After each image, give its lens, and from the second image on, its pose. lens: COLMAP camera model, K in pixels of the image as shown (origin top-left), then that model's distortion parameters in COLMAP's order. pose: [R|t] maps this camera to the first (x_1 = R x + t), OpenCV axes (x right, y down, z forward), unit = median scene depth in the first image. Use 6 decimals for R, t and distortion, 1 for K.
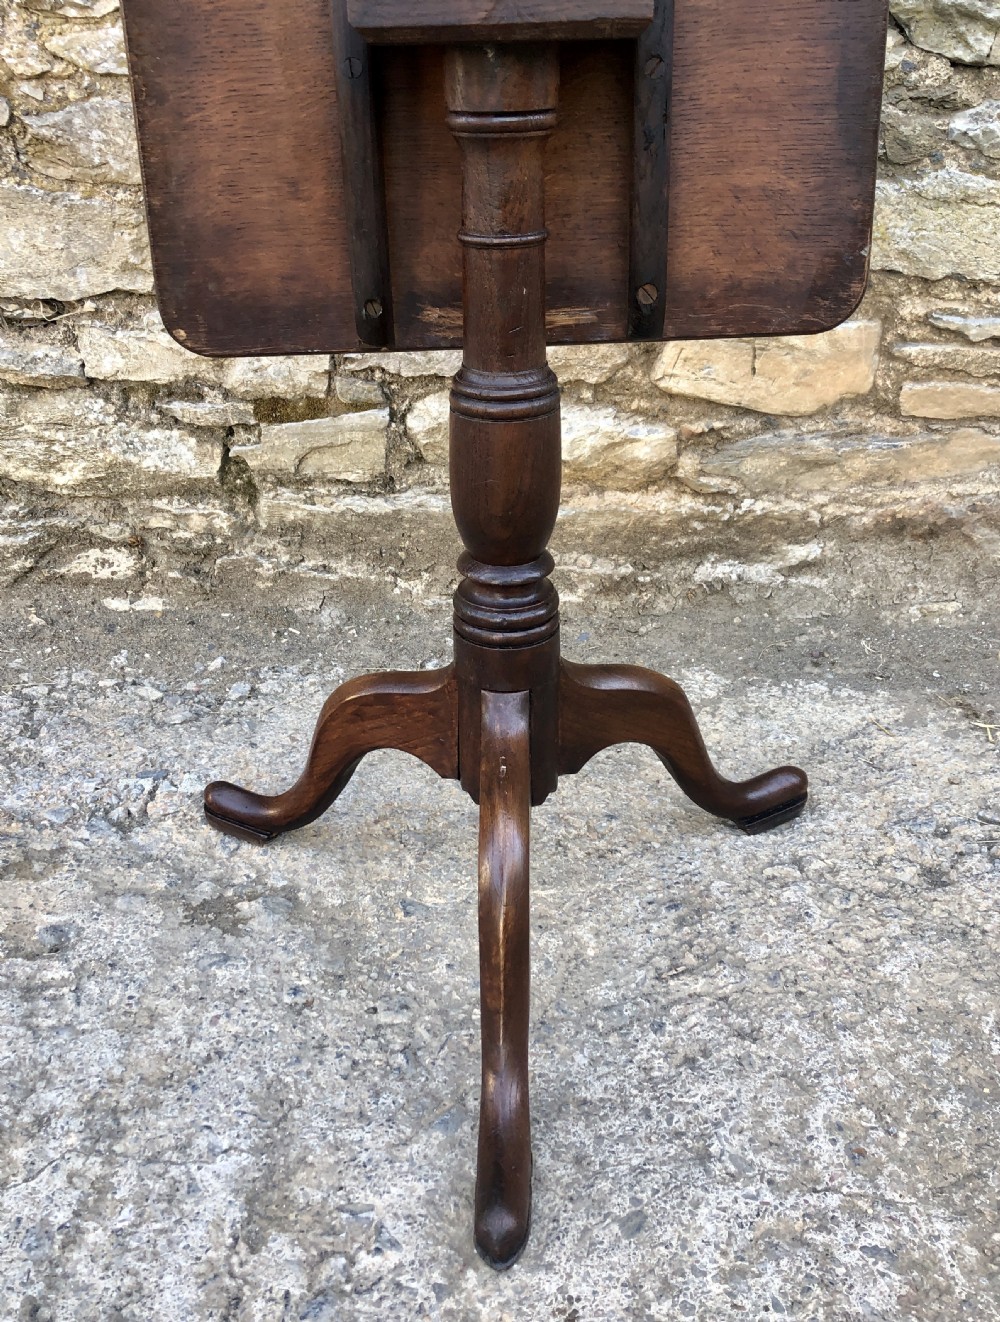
lens RADIAL K [[1265.6, 0, 486.1], [0, 1265.6, 585.8], [0, 0, 1]] dist [0.043346, -0.058369]
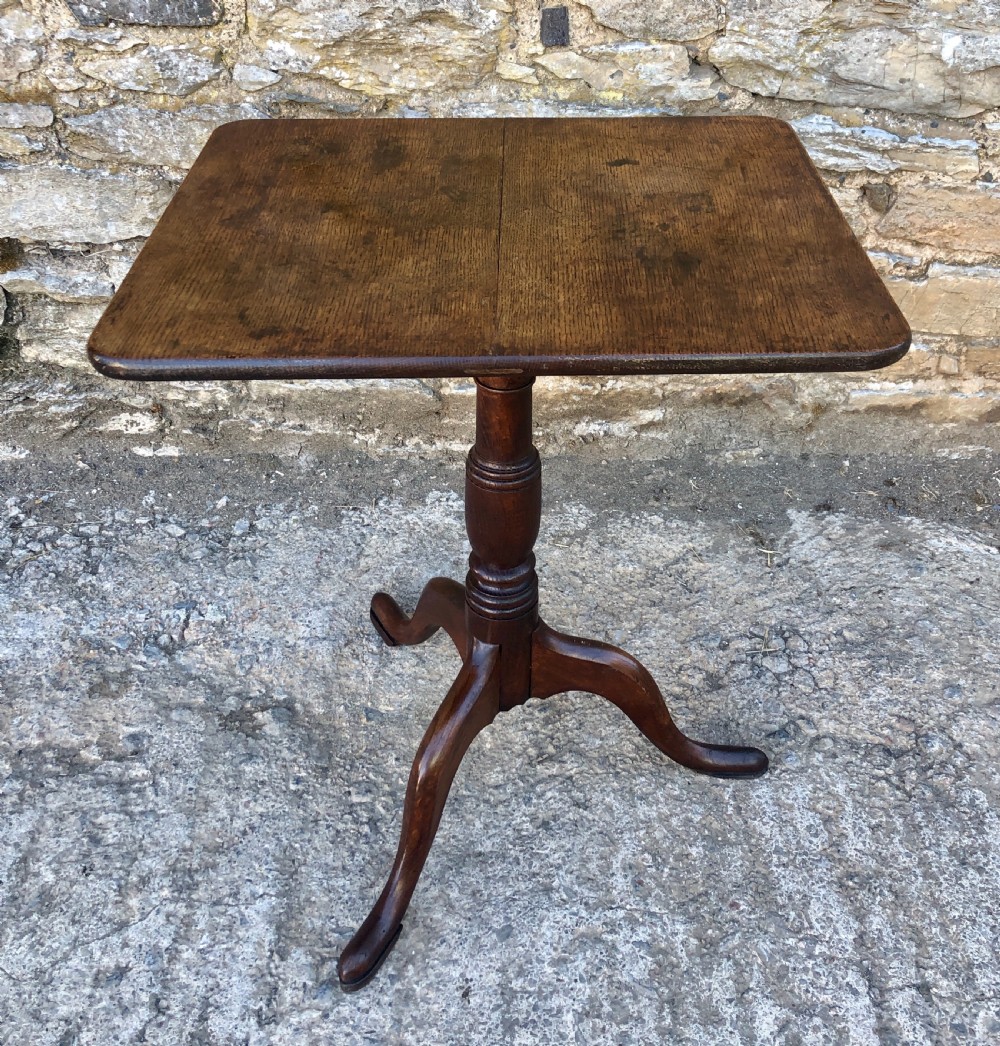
lens RADIAL K [[1175.2, 0, 517.5], [0, 1175.2, 379.1], [0, 0, 1]] dist [0.083016, -0.207413]
pose [[0.997456, -0.009836, 0.070607, 0.015241], [-0.000054, 0.990332, 0.138717, -0.265751], [-0.071289, -0.138368, 0.987812, -0.275748]]
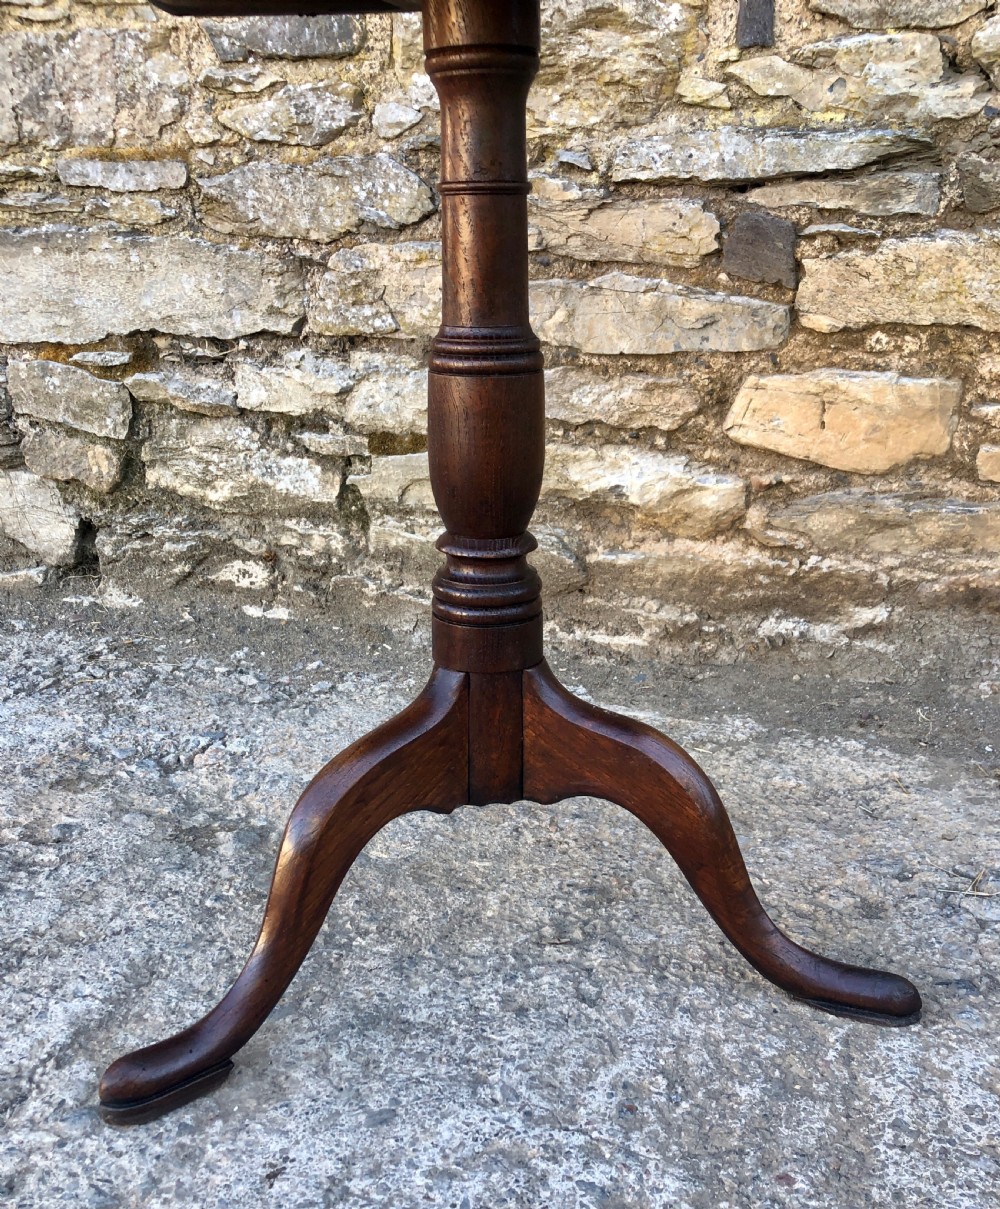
lens RADIAL K [[1171.7, 0, 489.0], [0, 1171.7, 681.2], [0, 0, 1]] dist [0.010509, 0.004120]
pose [[0.955516, 0.107097, -0.274809, 0.242848], [-0.119238, 0.992476, -0.027808, 0.093038], [0.269763, 0.059339, 0.961097, 0.046998]]
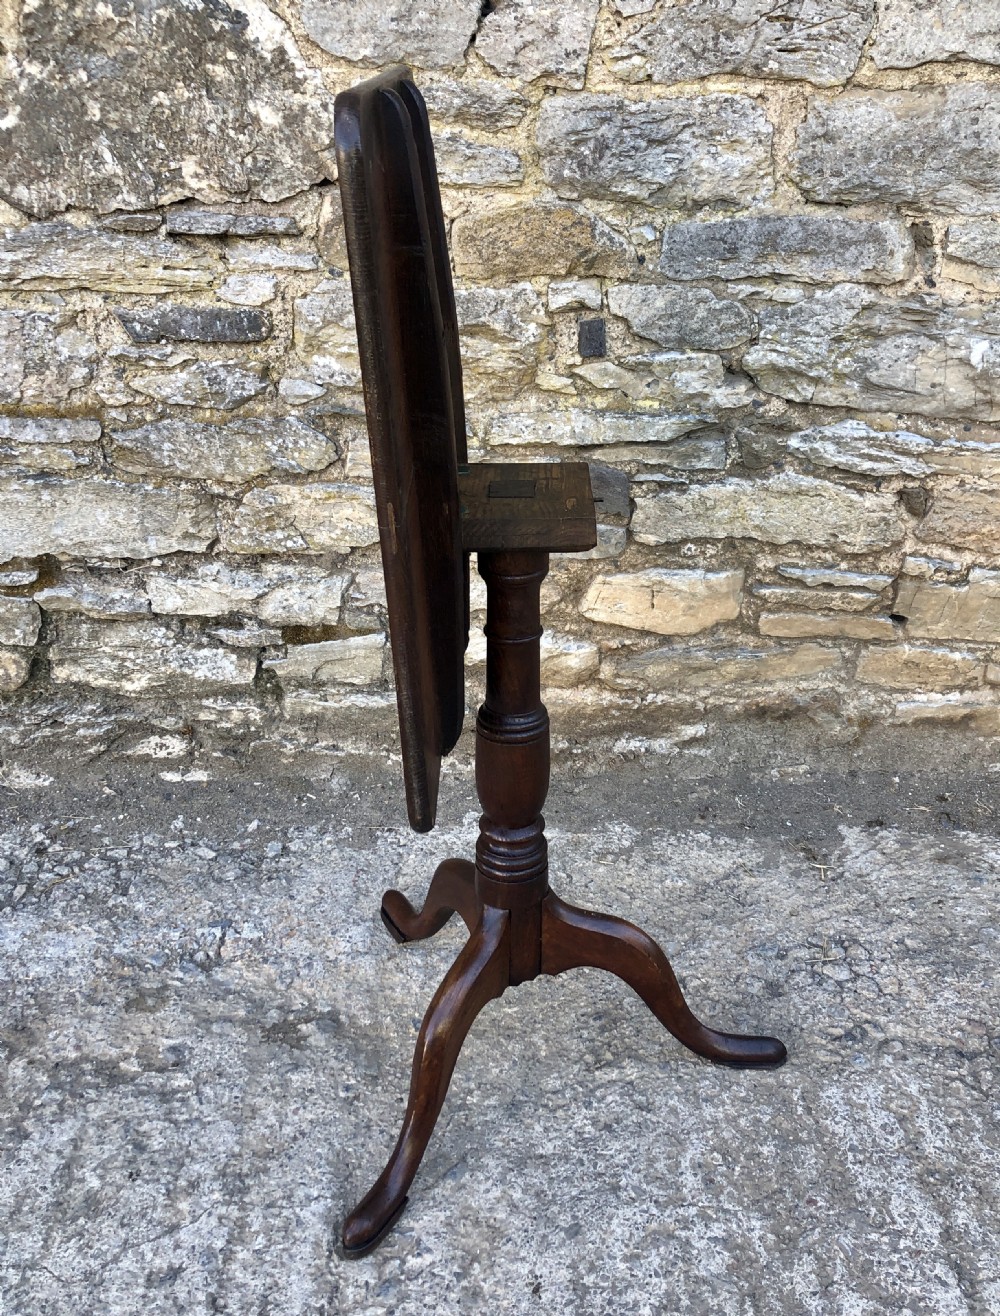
lens RADIAL K [[1277.1, 0, 510.9], [0, 1277.1, 613.1], [0, 0, 1]] dist [0.085363, -0.170867]
pose [[0.997443, -0.013930, 0.070101, -0.040330], [0.013536, 0.999890, 0.006084, -0.177447], [-0.070178, -0.005120, 0.997521, -0.375196]]
